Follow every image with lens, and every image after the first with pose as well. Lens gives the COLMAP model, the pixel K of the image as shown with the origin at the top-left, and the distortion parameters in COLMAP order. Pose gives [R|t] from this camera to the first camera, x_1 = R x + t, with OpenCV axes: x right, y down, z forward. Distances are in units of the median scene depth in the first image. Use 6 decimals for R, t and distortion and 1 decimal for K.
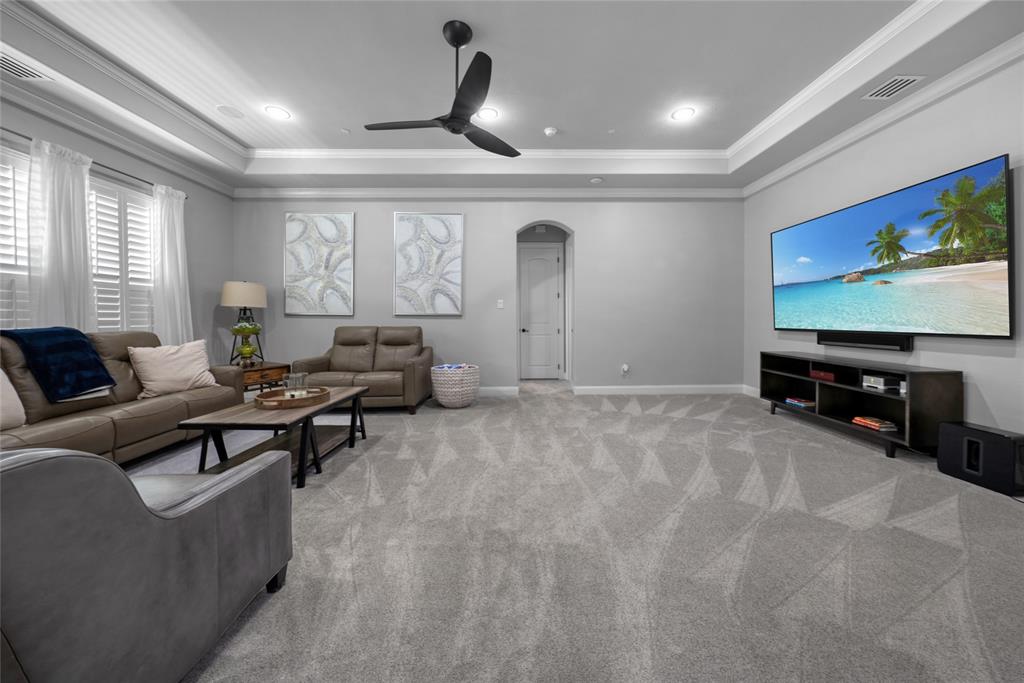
lens RADIAL K [[352.5, 0, 514.9], [0, 352.5, 328.8], [0, 0, 1]] dist [-0.001004, -0.000129]
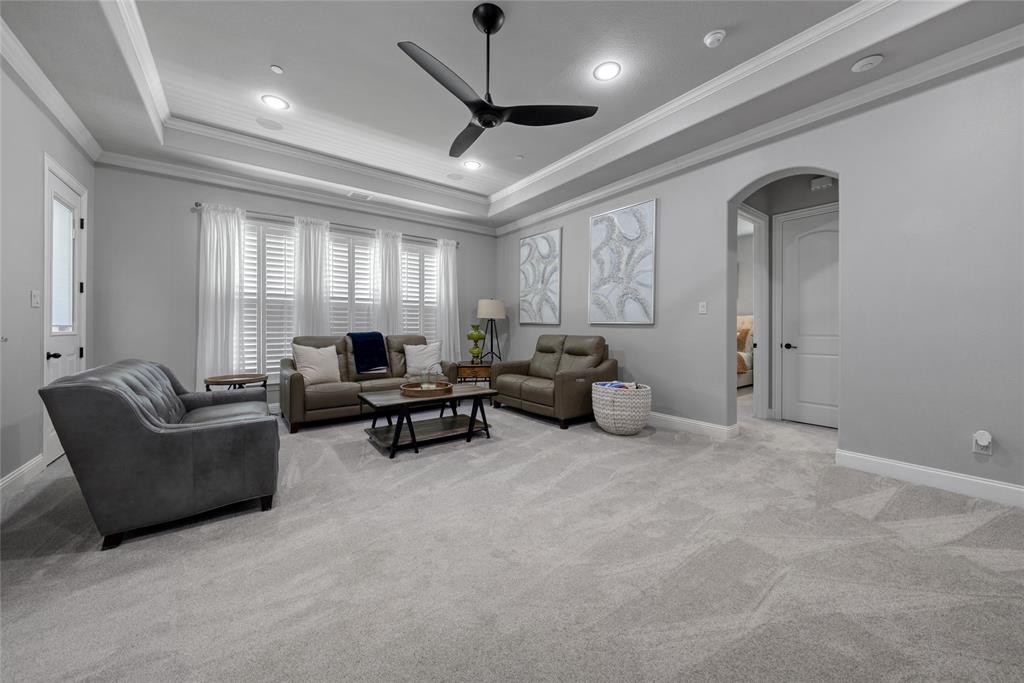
lens RADIAL K [[354.4, 0, 515.3], [0, 354.4, 333.1], [0, 0, 1]] dist [-0.002411, -0.000038]
pose [[0.606062, 0.014884, -0.795278, 0.351065], [-0.025905, 0.999664, -0.001032, -0.008425], [0.794996, 0.021227, 0.606244, 0.287801]]
